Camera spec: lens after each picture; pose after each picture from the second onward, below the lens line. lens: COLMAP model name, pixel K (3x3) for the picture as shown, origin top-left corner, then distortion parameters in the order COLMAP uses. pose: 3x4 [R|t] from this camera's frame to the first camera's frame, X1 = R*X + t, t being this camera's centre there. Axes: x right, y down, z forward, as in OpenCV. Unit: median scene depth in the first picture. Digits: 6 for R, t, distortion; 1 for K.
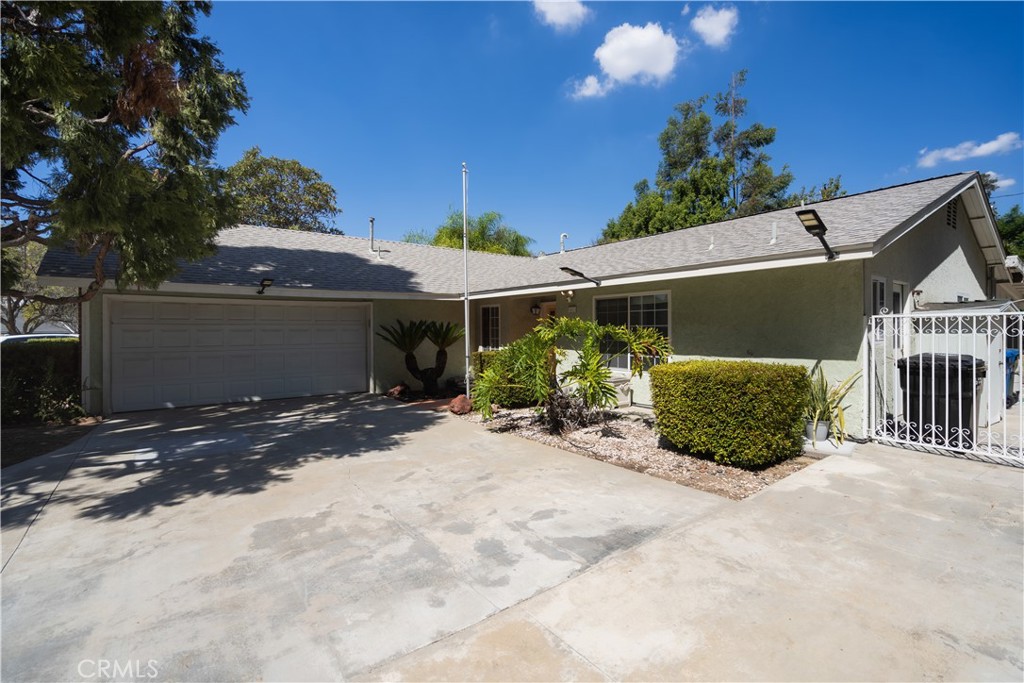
lens RADIAL K [[453.1, 0, 509.9], [0, 453.1, 327.5], [0, 0, 1]] dist [-0.000765, 0.000093]
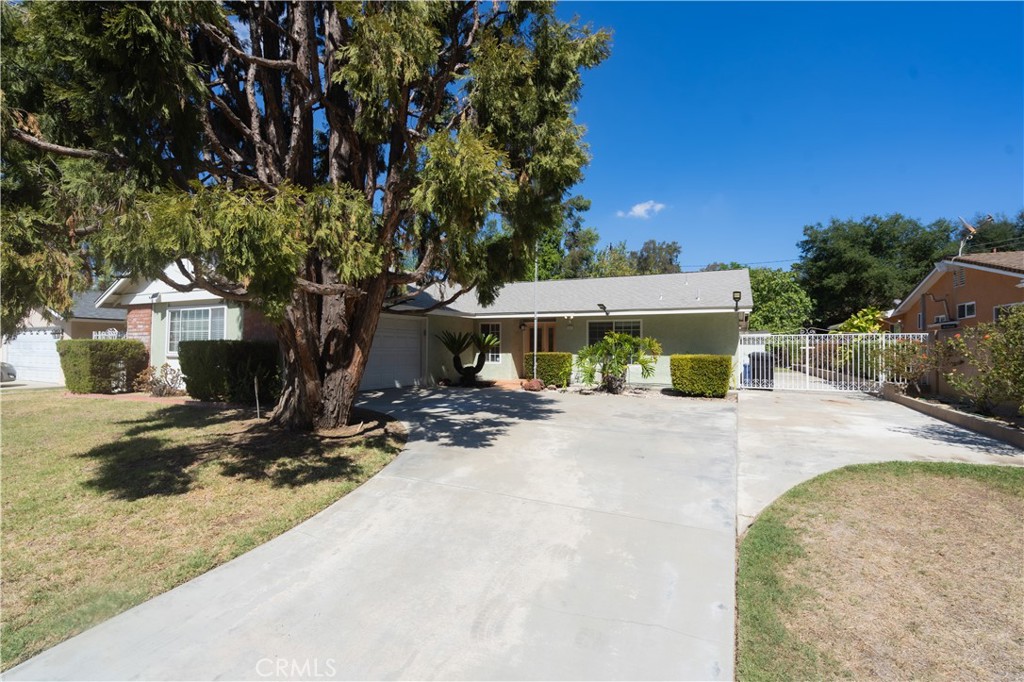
lens RADIAL K [[466.8, 0, 509.3], [0, 466.8, 341.7], [0, 0, 1]] dist [-0.009039, 0.006237]
pose [[0.881240, 0.021813, 0.472166, -0.827092], [-0.013889, 0.999698, -0.020263, 0.044313], [-0.472465, 0.011298, 0.881277, -0.324072]]
